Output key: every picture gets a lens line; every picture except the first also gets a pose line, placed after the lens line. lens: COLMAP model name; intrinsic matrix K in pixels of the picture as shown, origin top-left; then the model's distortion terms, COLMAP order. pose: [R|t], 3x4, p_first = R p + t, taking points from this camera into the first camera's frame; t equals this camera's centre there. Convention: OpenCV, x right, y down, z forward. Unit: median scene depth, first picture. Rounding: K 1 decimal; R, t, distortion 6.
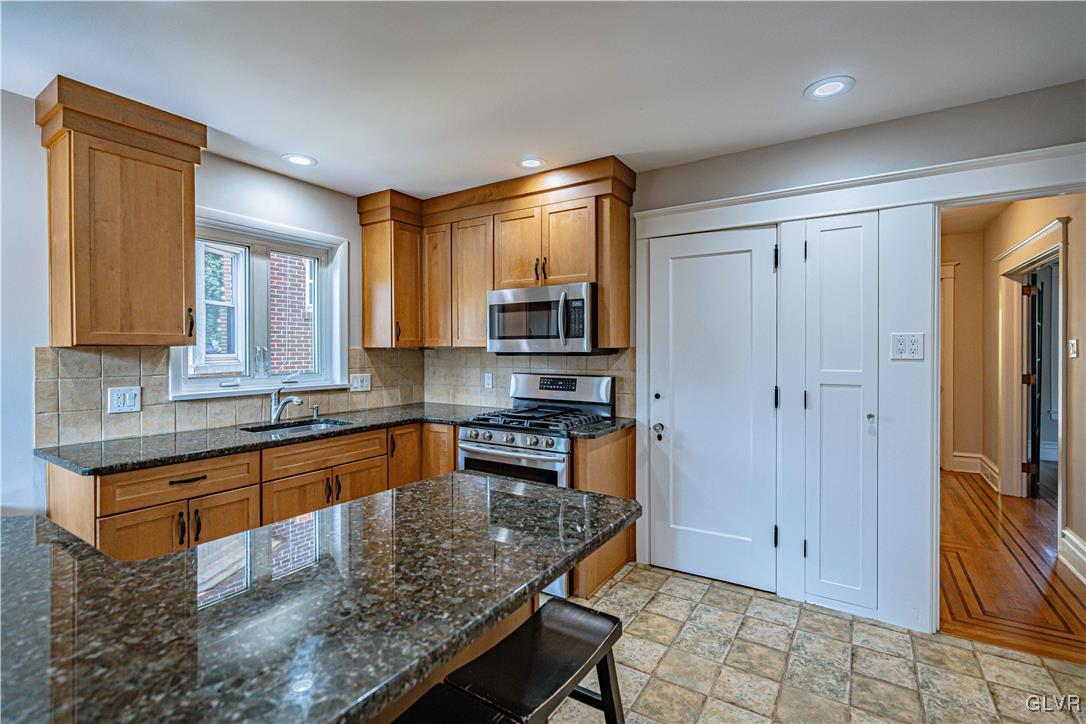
lens RADIAL K [[494.4, 0, 532.5], [0, 494.4, 356.3], [0, 0, 1]] dist [-0.001364, 0.002576]
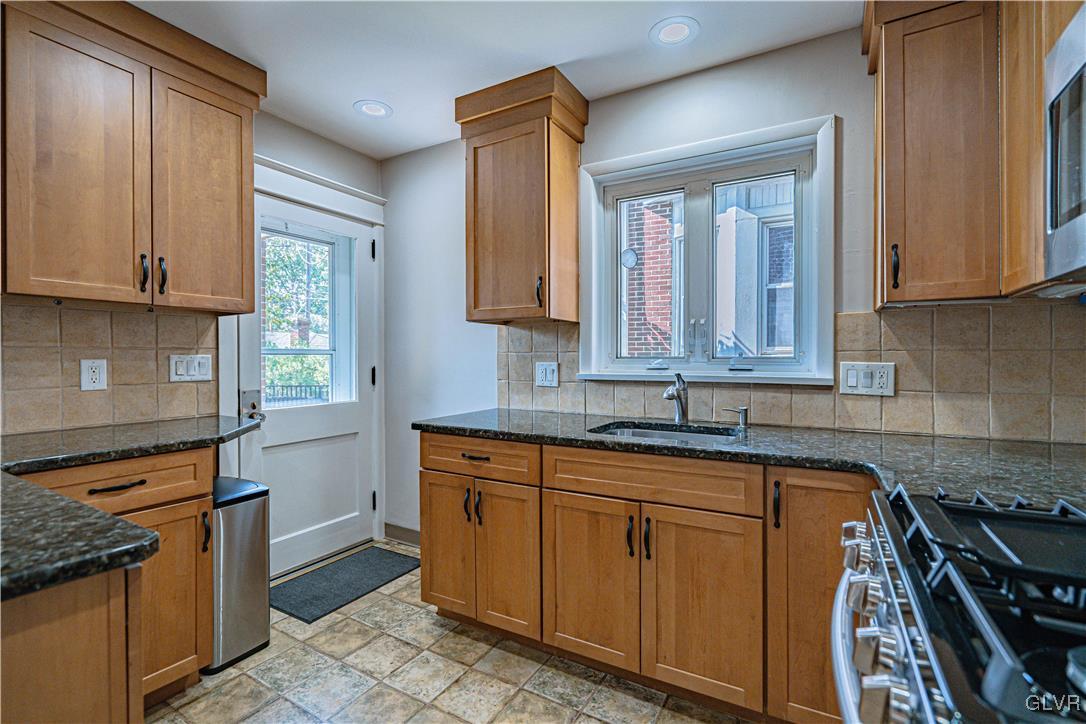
lens RADIAL K [[494.4, 0, 534.8], [0, 494.4, 353.2], [0, 0, 1]] dist [-0.001364, 0.002576]
pose [[0.036115, -0.005228, -0.999334, 0.183125], [-0.009918, 0.999935, -0.005590, 0.041231], [0.999298, 0.010113, 0.036061, 0.783004]]
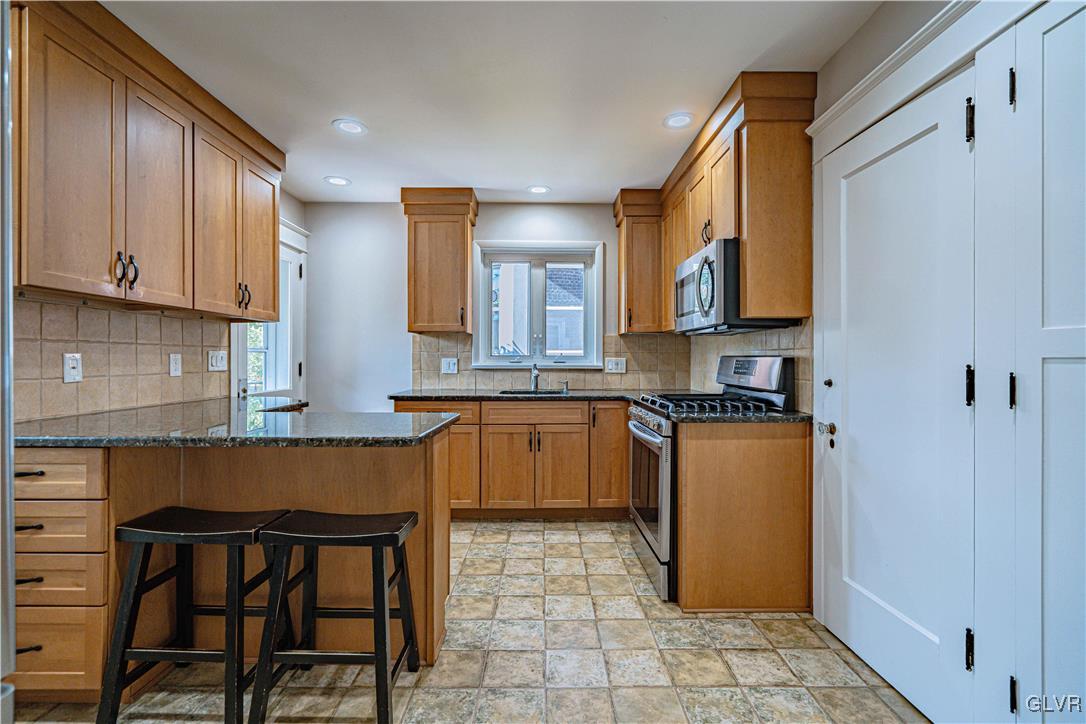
lens RADIAL K [[494.4, 0, 547.5], [0, 494.4, 359.8], [0, 0, 1]] dist [-0.001364, 0.002576]
pose [[0.549580, 0.004970, -0.835426, 0.629518], [-0.013384, 0.999906, -0.002856, 0.056020], [0.835334, 0.012751, 0.549595, 0.299451]]
